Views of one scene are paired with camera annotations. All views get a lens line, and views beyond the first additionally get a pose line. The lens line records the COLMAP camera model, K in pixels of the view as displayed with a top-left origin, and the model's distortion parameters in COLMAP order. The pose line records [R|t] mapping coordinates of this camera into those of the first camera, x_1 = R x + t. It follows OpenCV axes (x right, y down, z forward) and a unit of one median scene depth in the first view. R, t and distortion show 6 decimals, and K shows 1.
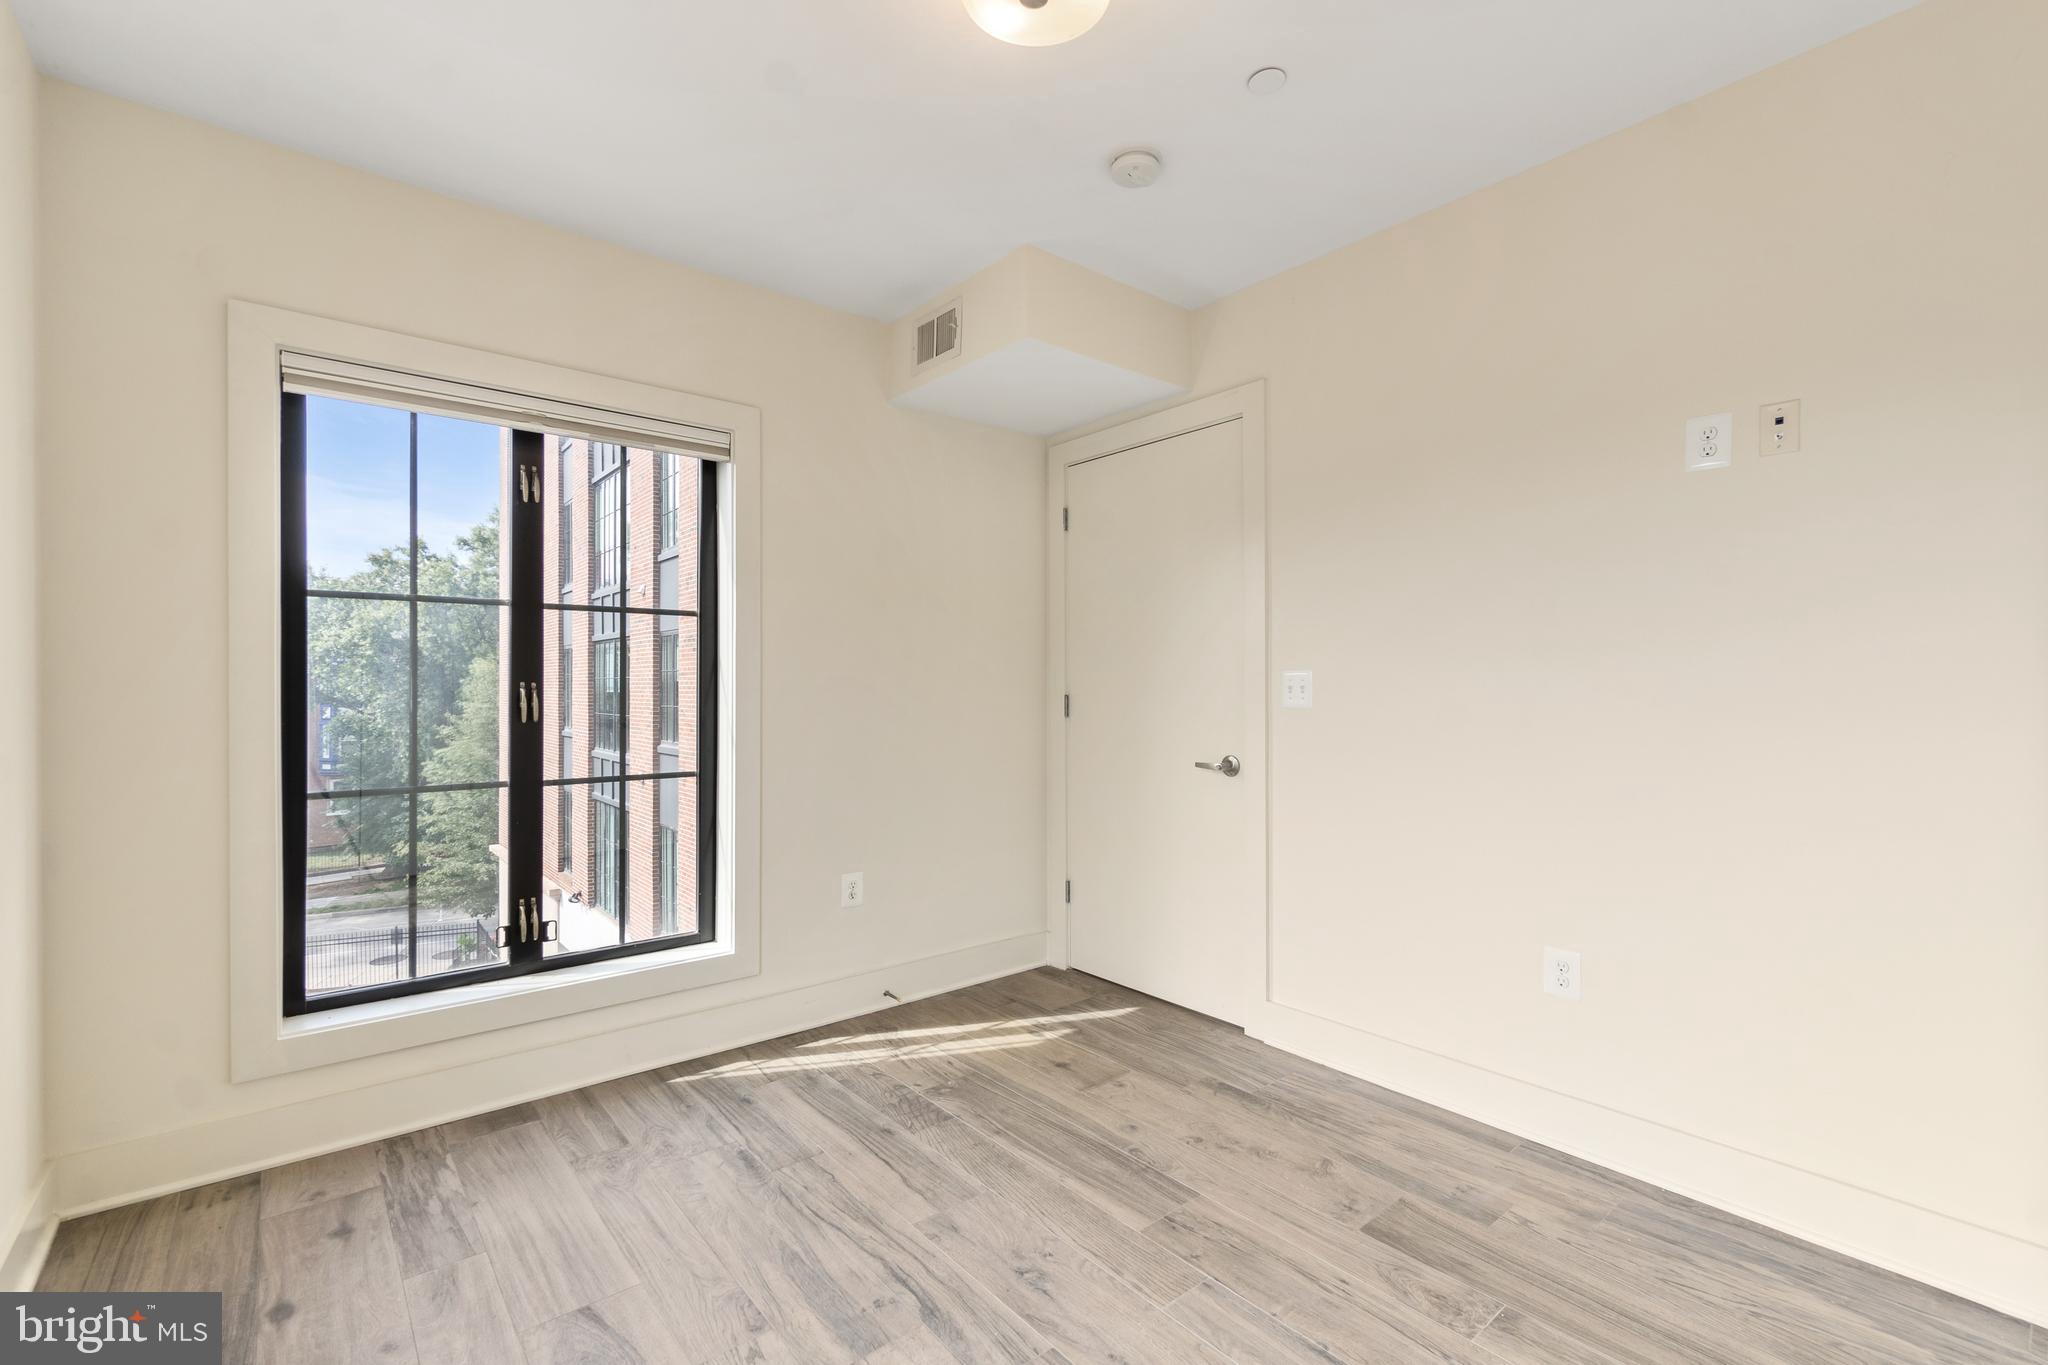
lens RADIAL K [[947.7, 0, 1040.6], [0, 947.7, 679.5], [0, 0, 1]] dist [-0.004517, 0.000070]
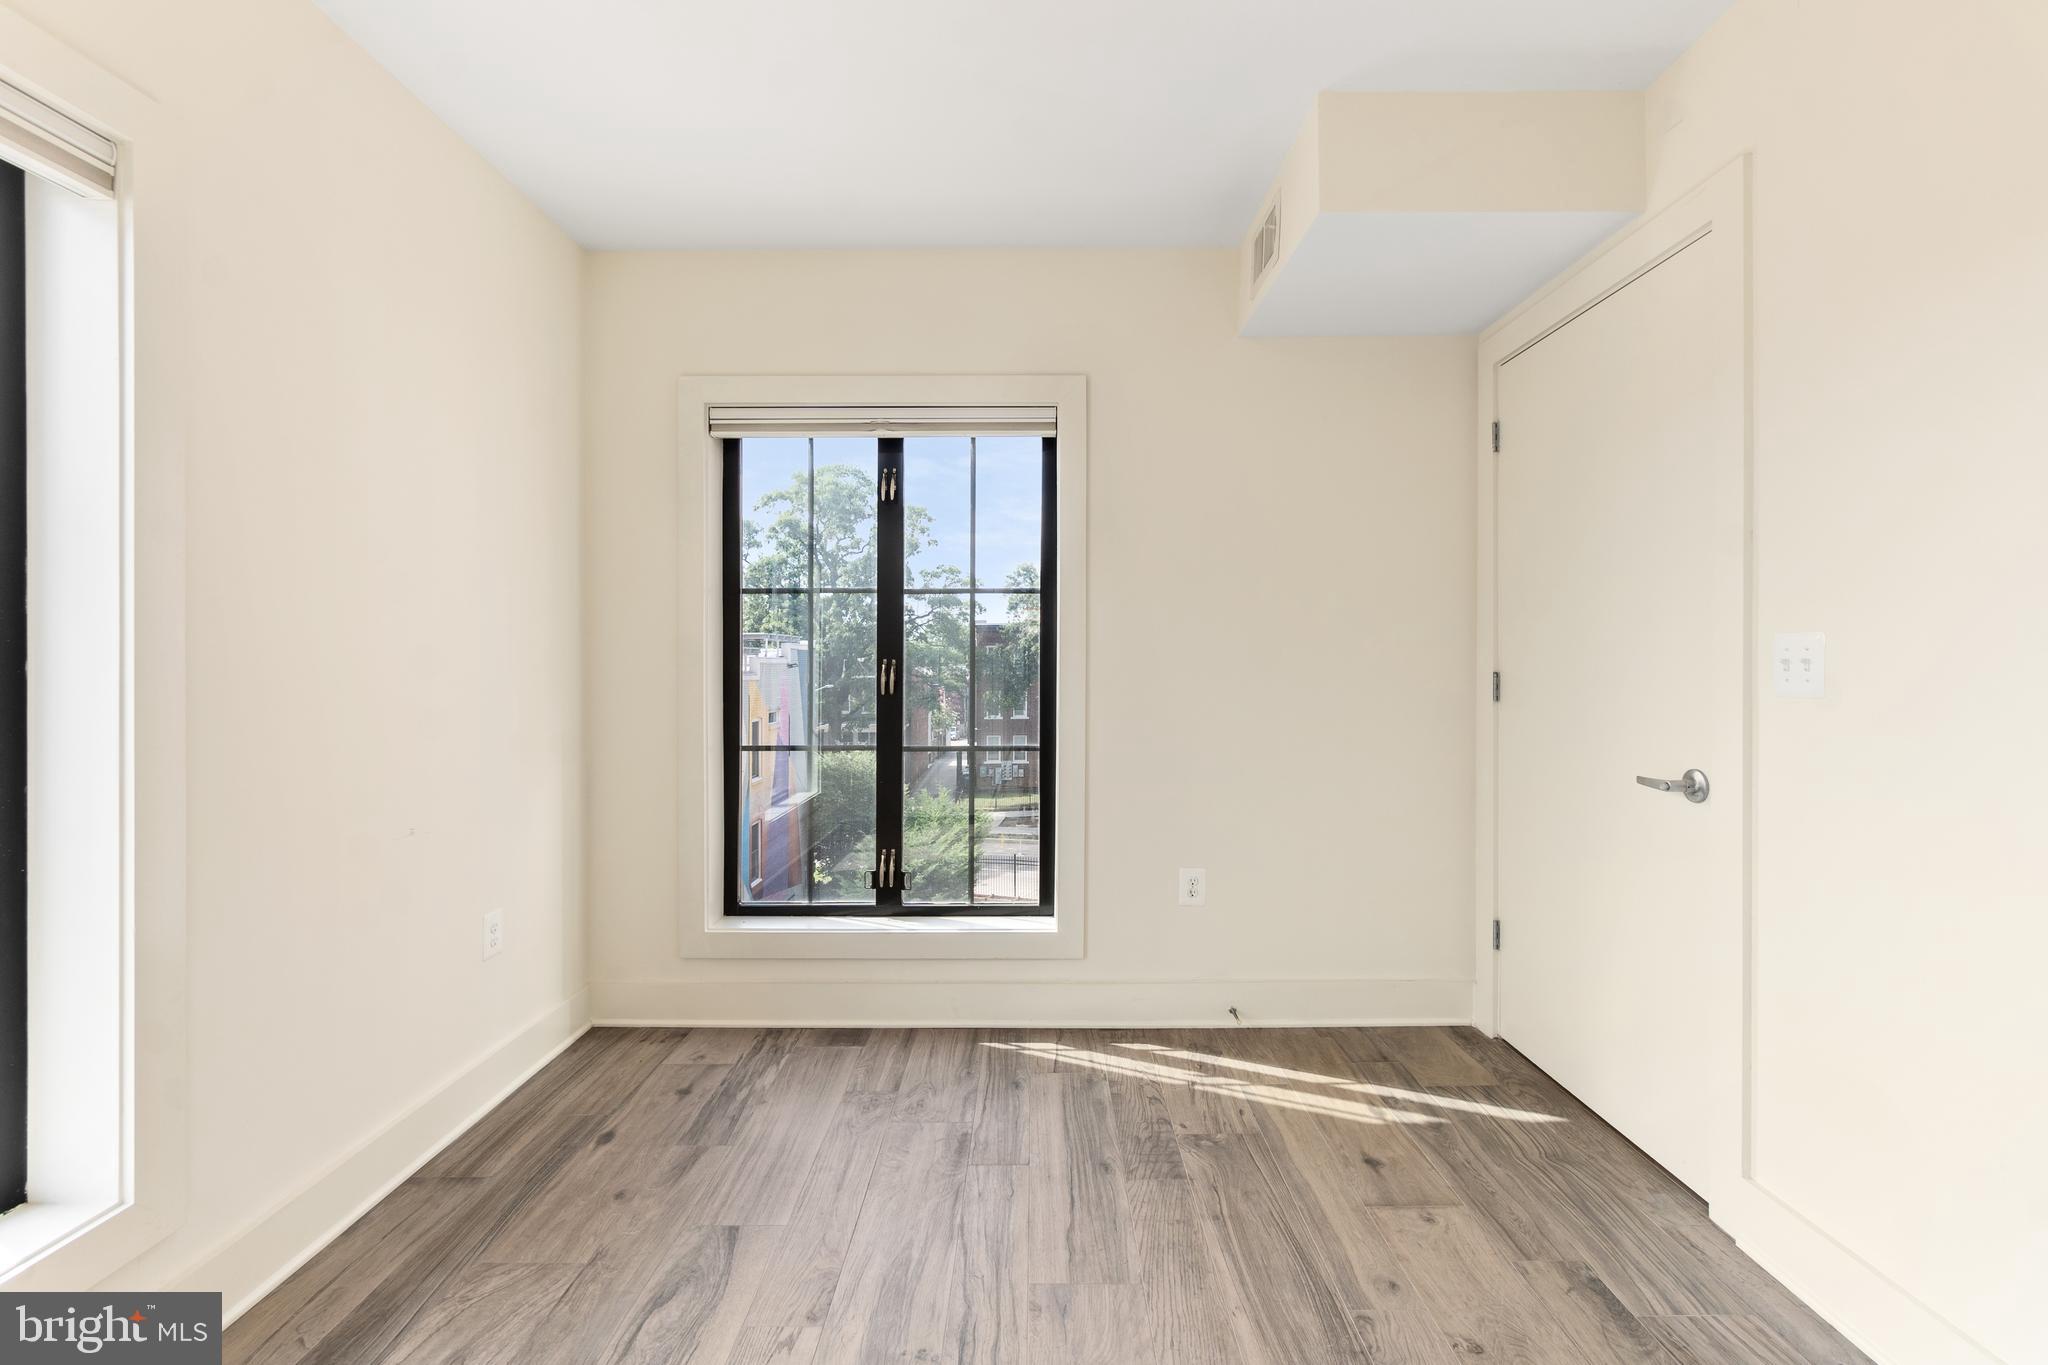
lens RADIAL K [[928.2, 0, 1029.9], [0, 928.2, 660.4], [0, 0, 1]] dist [-0.003148, 0.000310]
pose [[0.745003, -0.004023, -0.667049, 0.341522], [0.008459, 0.999958, 0.003417, 0.002321], [0.667007, -0.008188, 0.745006, 0.294599]]
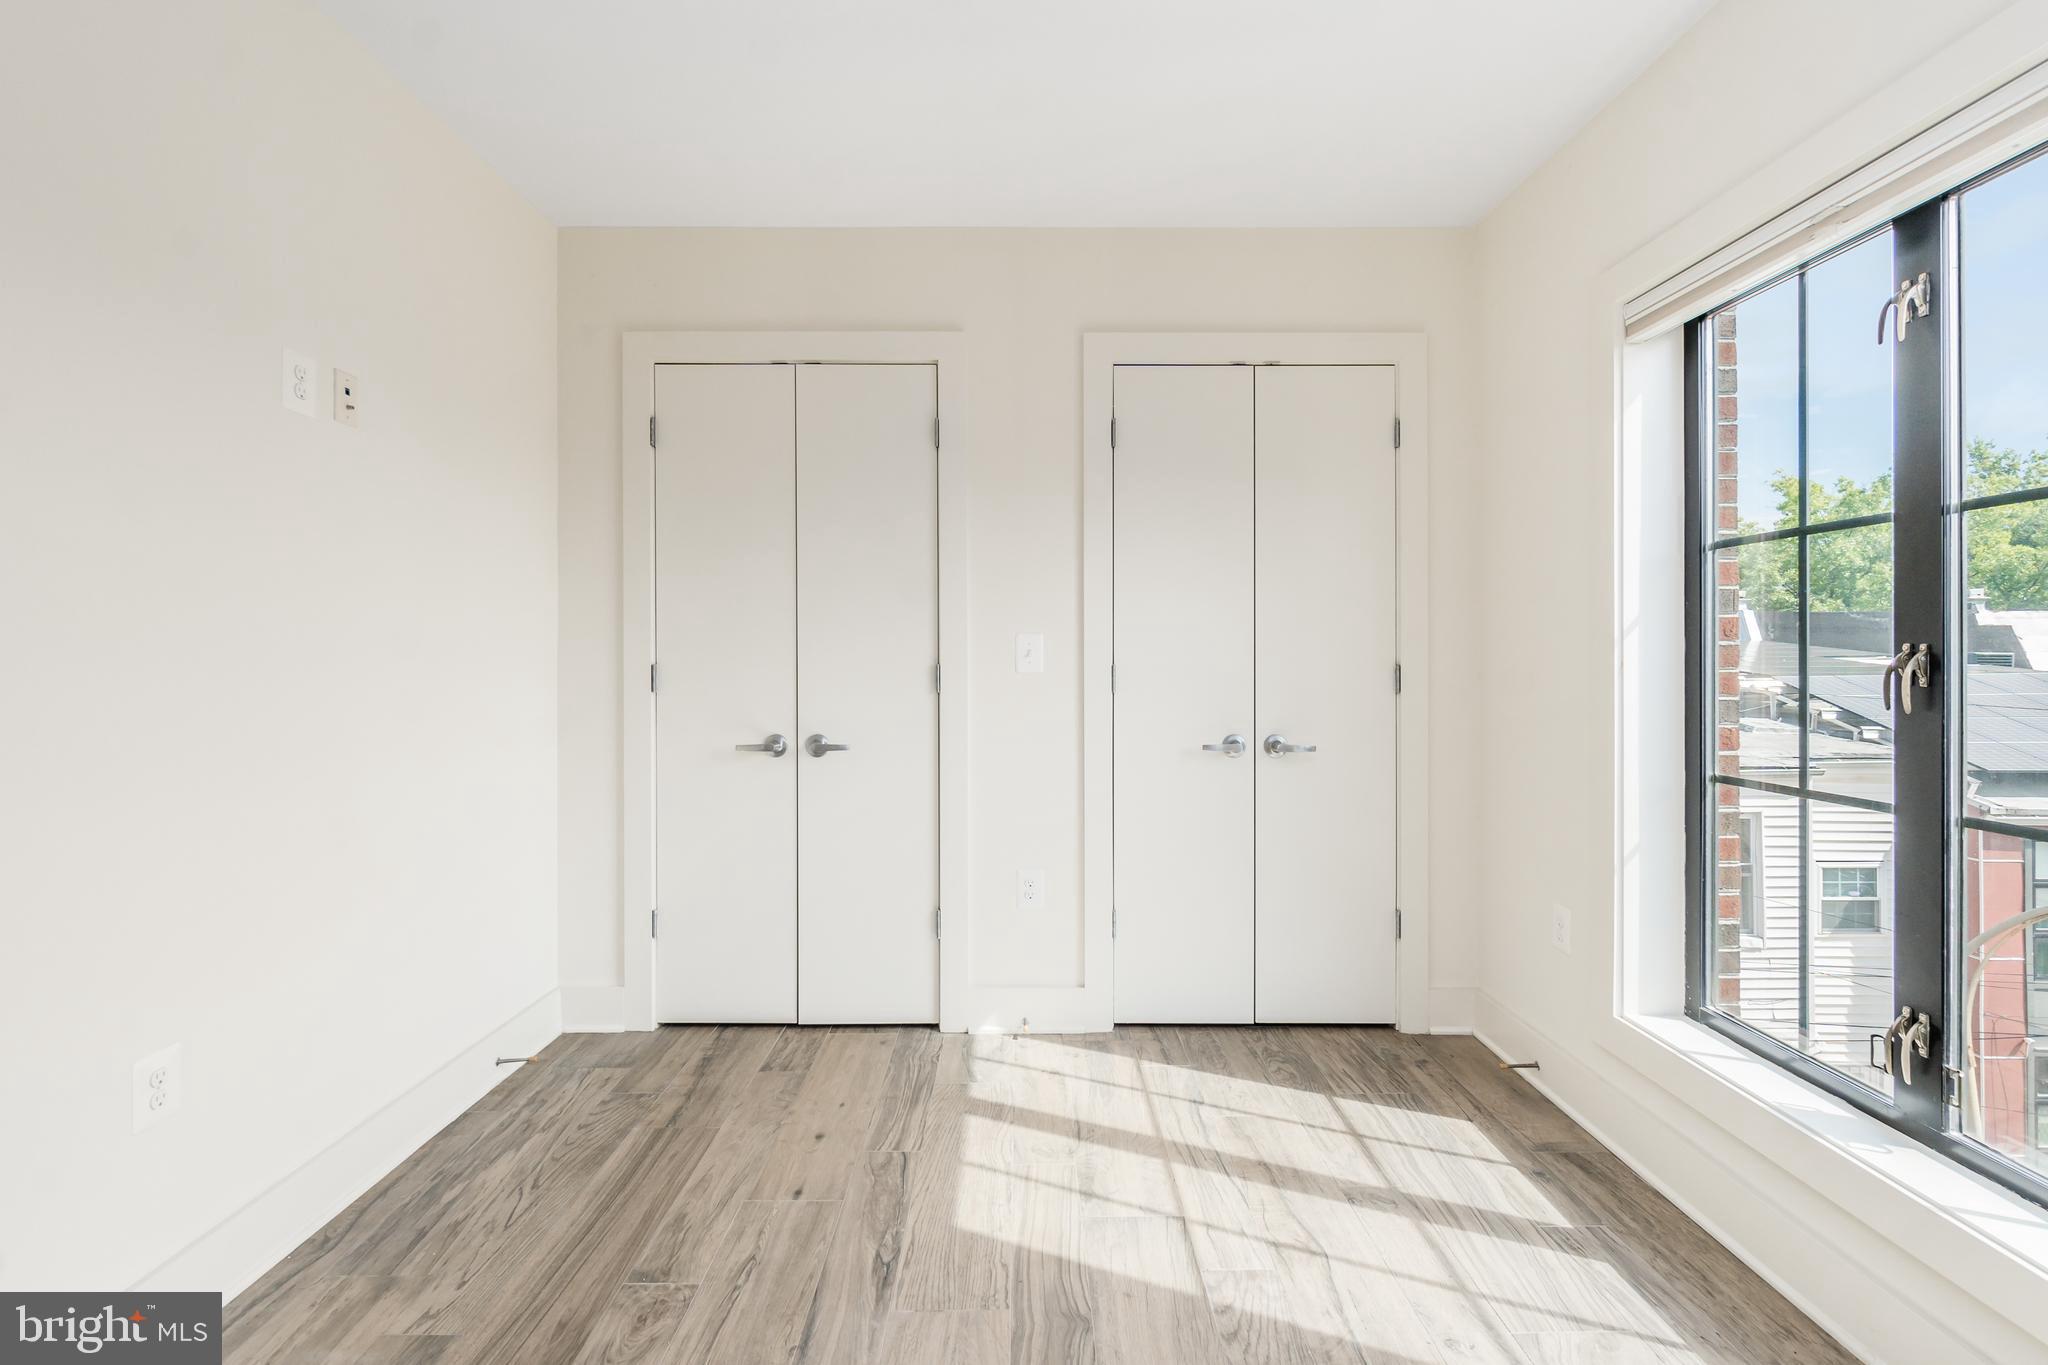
lens RADIAL K [[865.1, 0, 1052.8], [0, 865.1, 651.7], [0, 0, 1]] dist [0.000361, -0.000004]
pose [[-0.778349, 0.005678, 0.627806, -0.298101], [-0.003008, 0.999914, -0.012772, 0.010407], [-0.627825, -0.011829, -0.778265, 1.002233]]
